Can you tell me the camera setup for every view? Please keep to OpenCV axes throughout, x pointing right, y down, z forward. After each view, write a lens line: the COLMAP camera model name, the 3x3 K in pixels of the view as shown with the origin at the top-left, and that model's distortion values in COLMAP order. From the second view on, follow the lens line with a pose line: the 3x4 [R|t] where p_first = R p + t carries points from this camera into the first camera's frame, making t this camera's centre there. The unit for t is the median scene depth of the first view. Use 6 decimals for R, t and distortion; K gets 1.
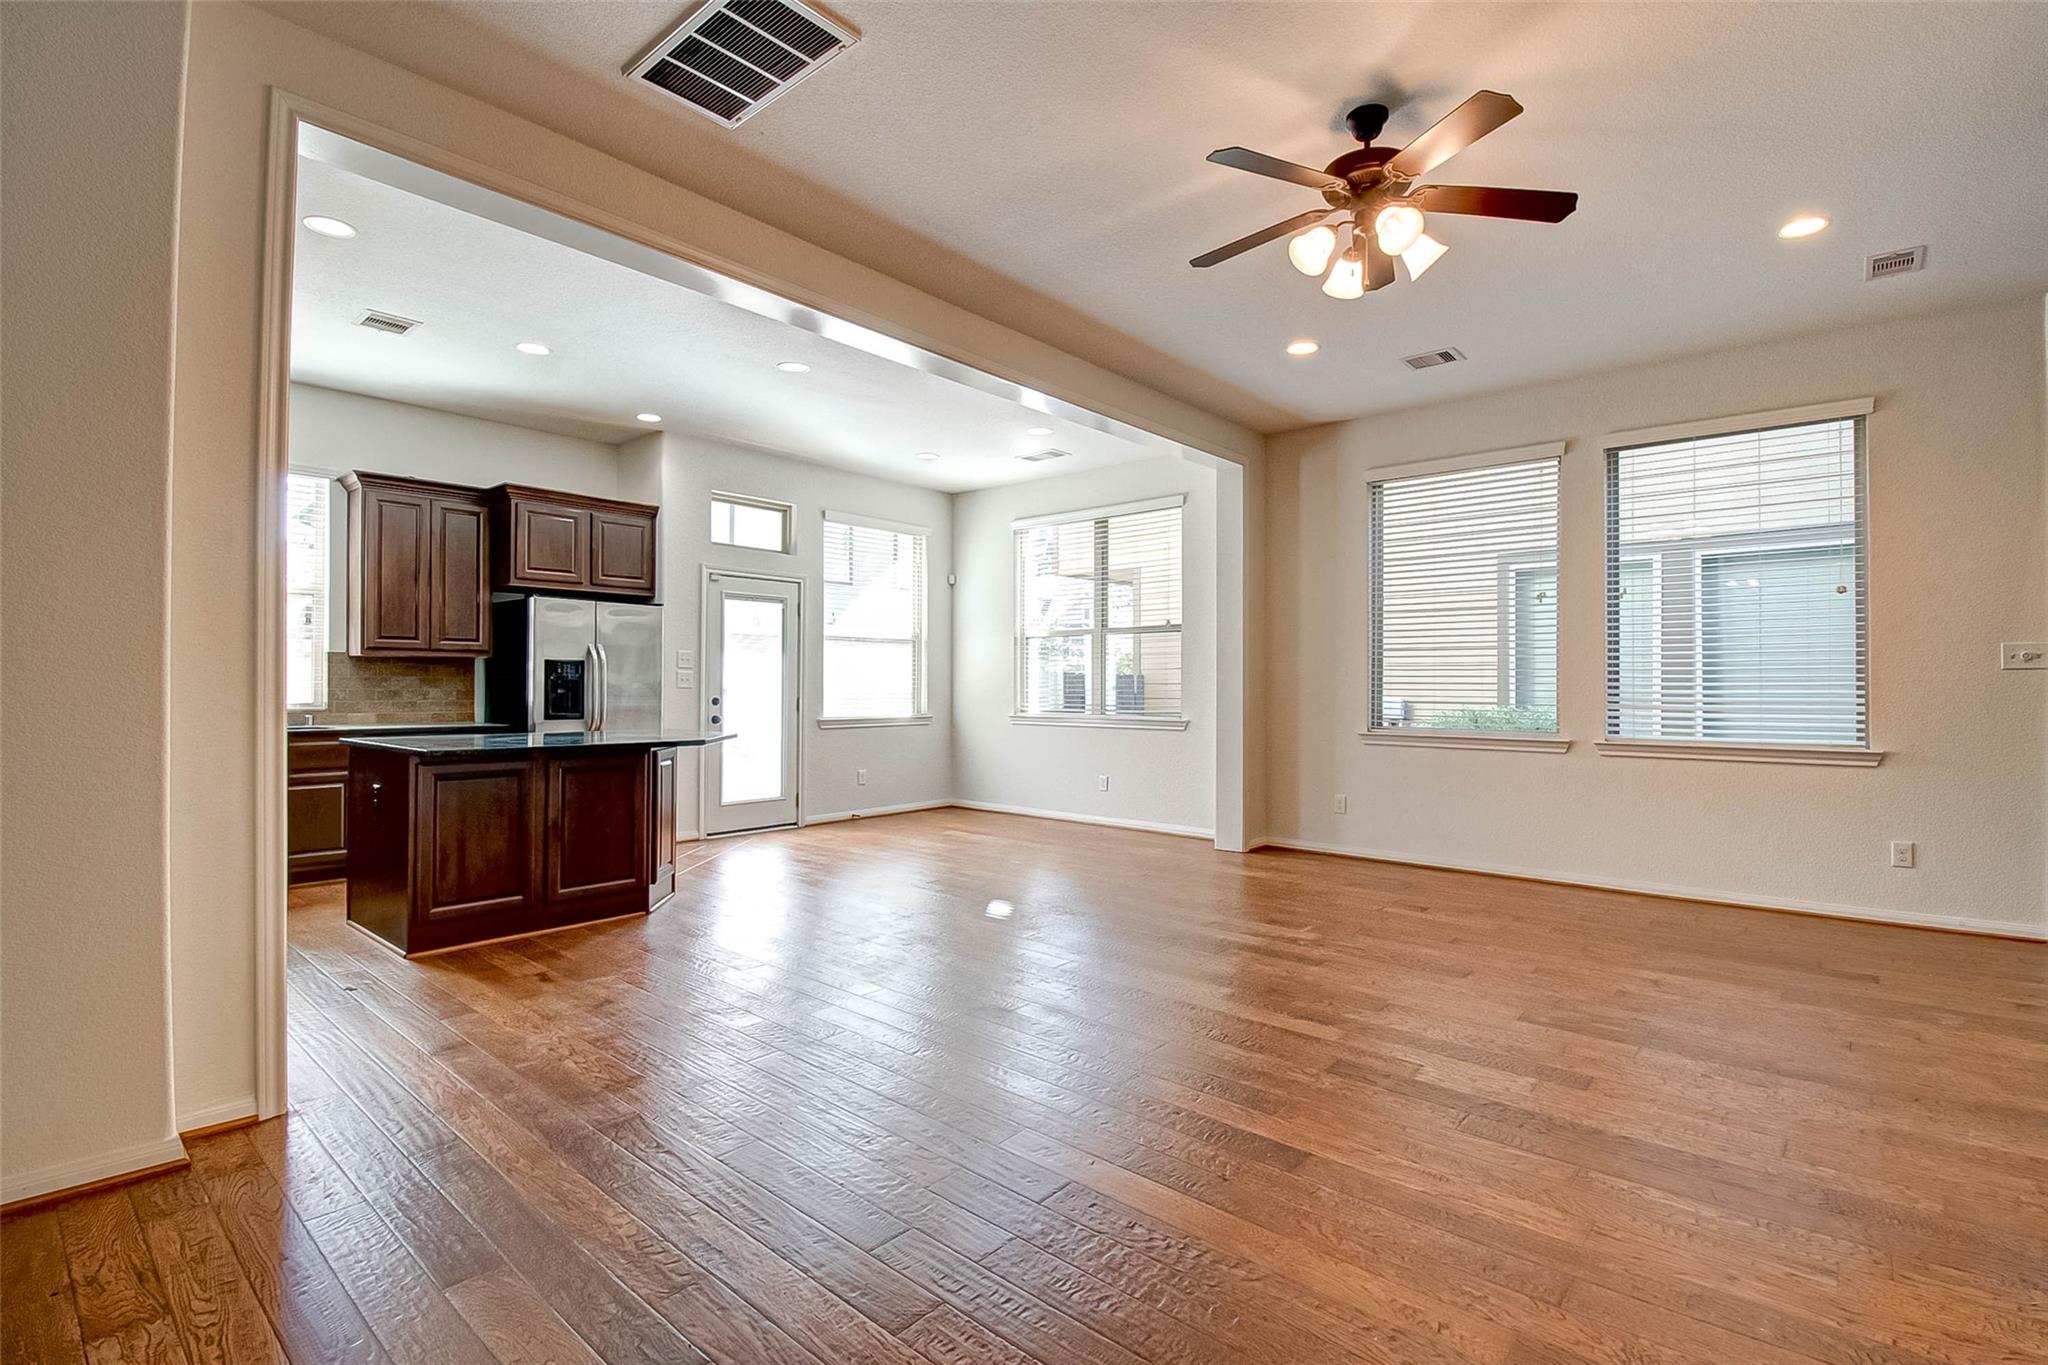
lens RADIAL K [[932.5, 0, 1048.9], [0, 932.5, 683.9], [0, 0, 1]] dist [0.003113, -0.011855]
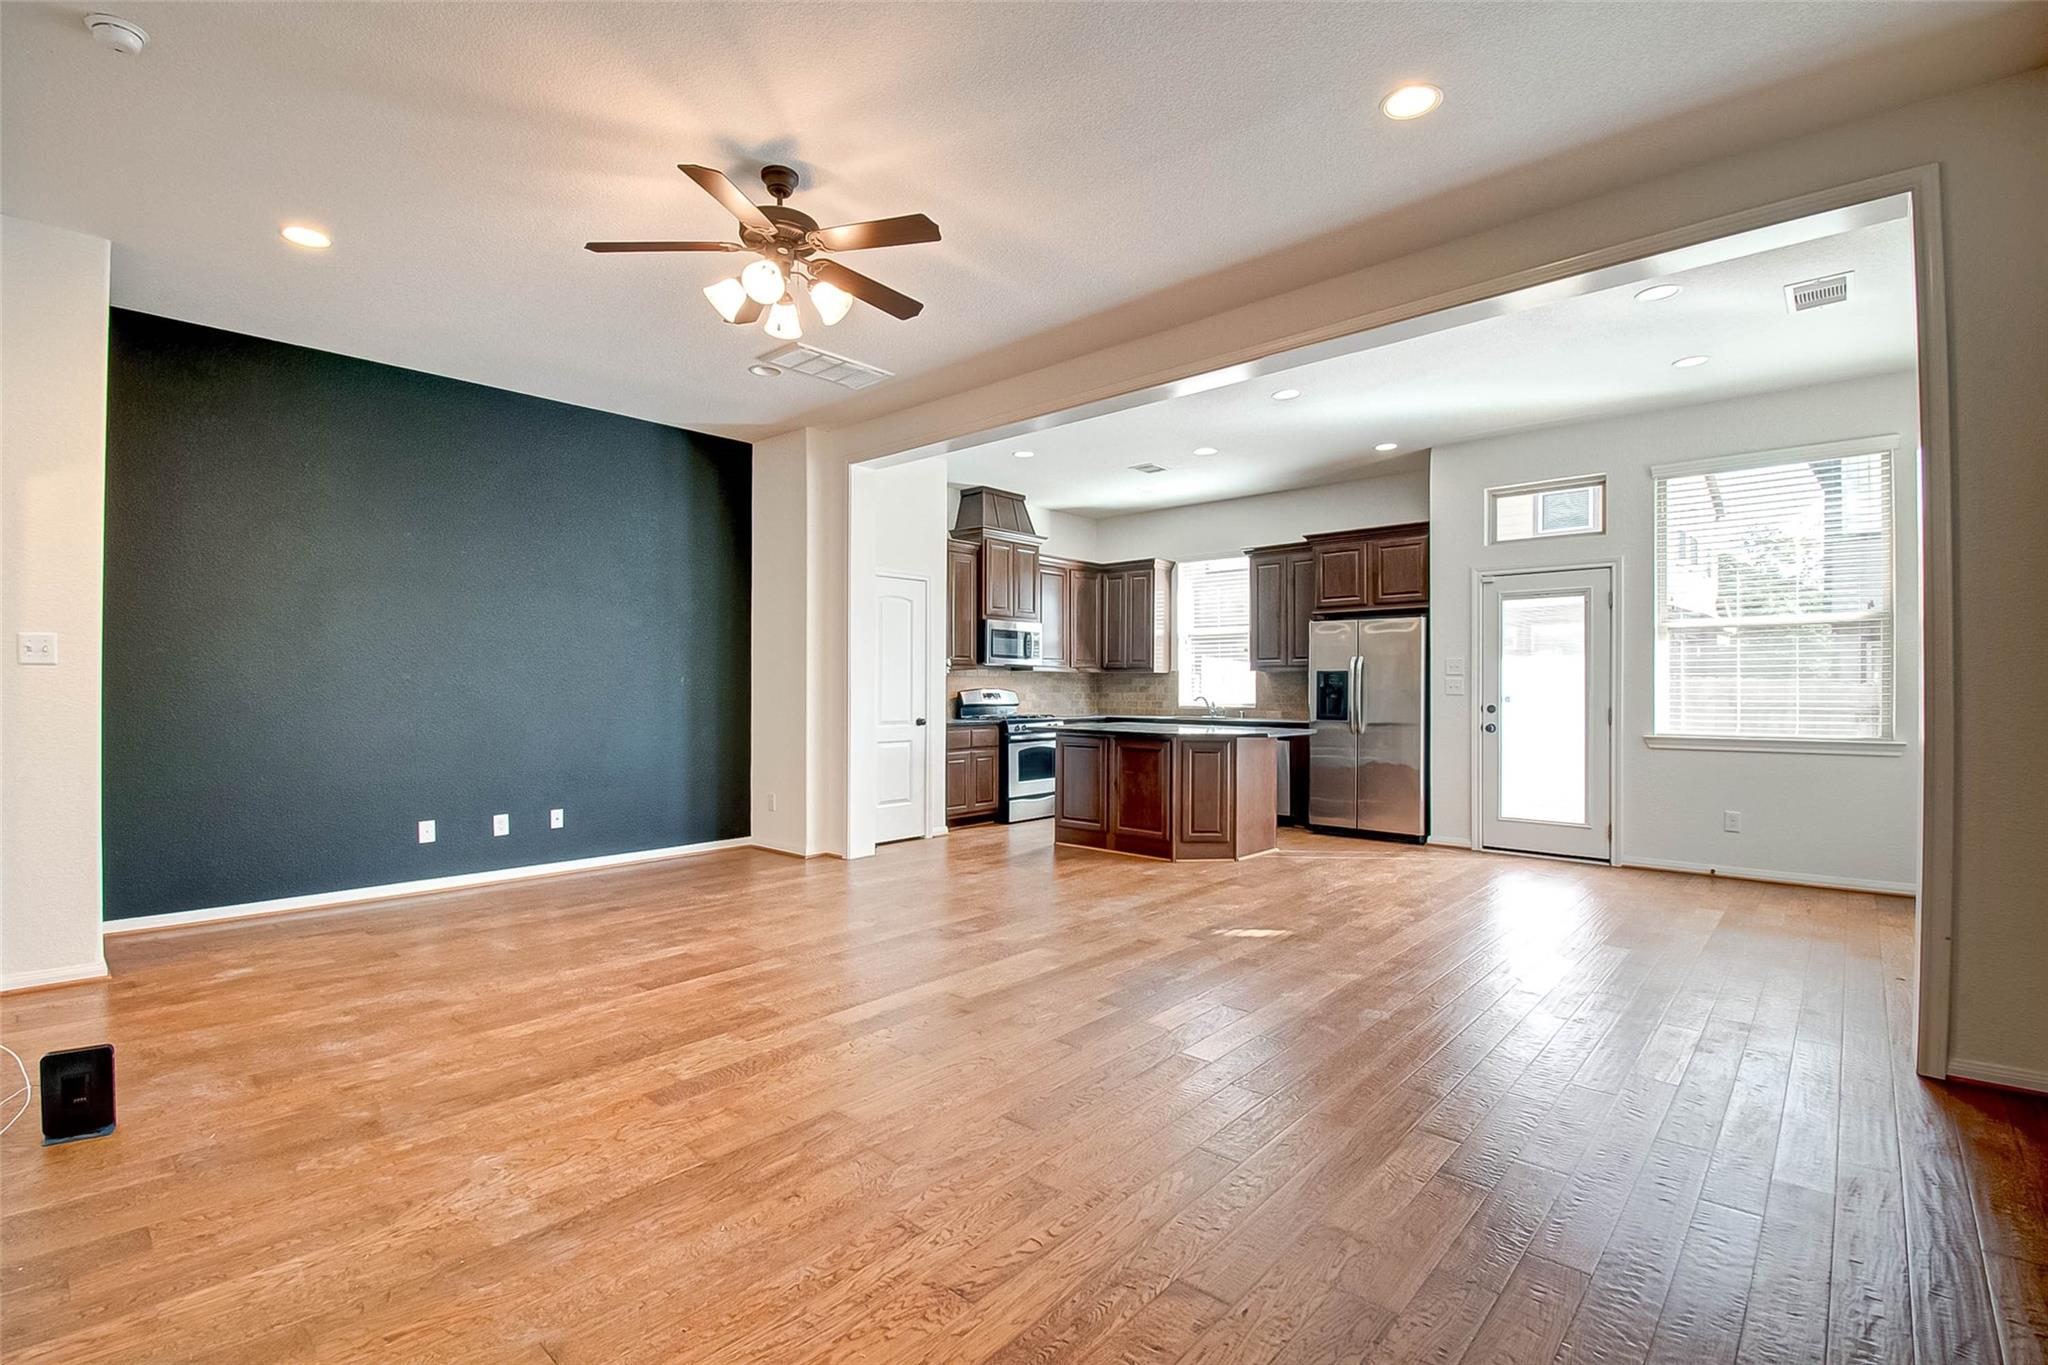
lens RADIAL K [[936.1, 0, 1046.4], [0, 936.1, 686.1], [0, 0, 1]] dist [0.014210, -0.016842]
pose [[-0.021137, -0.008174, -0.999743, 0.647830], [-0.001597, 0.999966, -0.008142, 0.004176], [0.999775, 0.001424, -0.021149, 0.598890]]
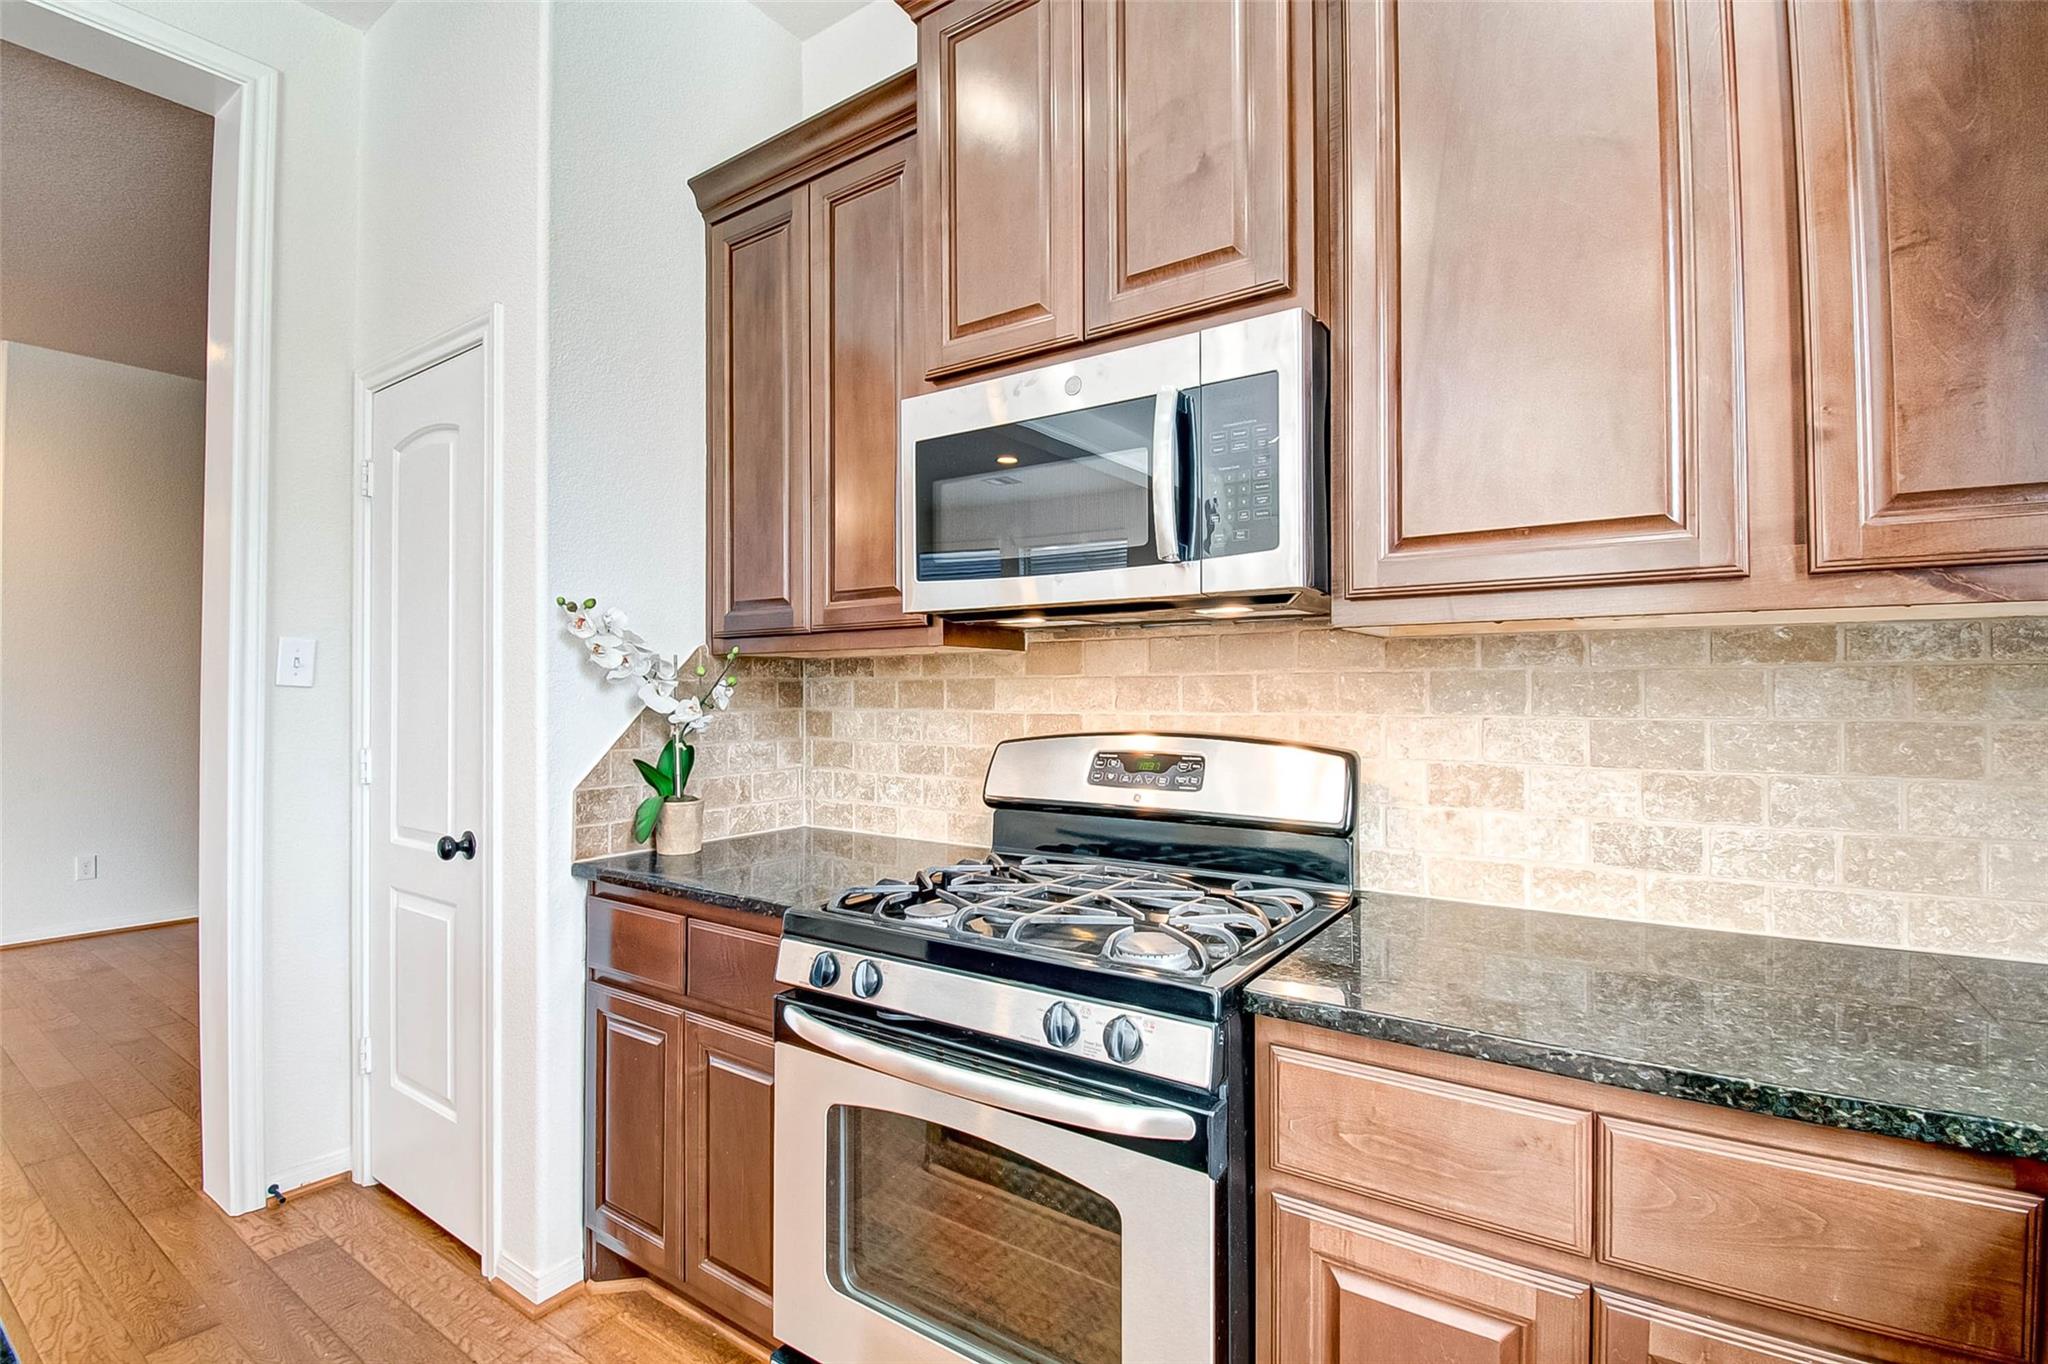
lens RADIAL K [[932.5, 0, 1048.9], [0, 932.5, 683.4], [0, 0, 1]] dist [0.003113, -0.011855]
pose [[-0.994746, -0.002523, -0.102339, -0.584955], [-0.002091, 0.999988, -0.004335, -0.014928], [0.102349, -0.004098, -0.994740, 0.749025]]
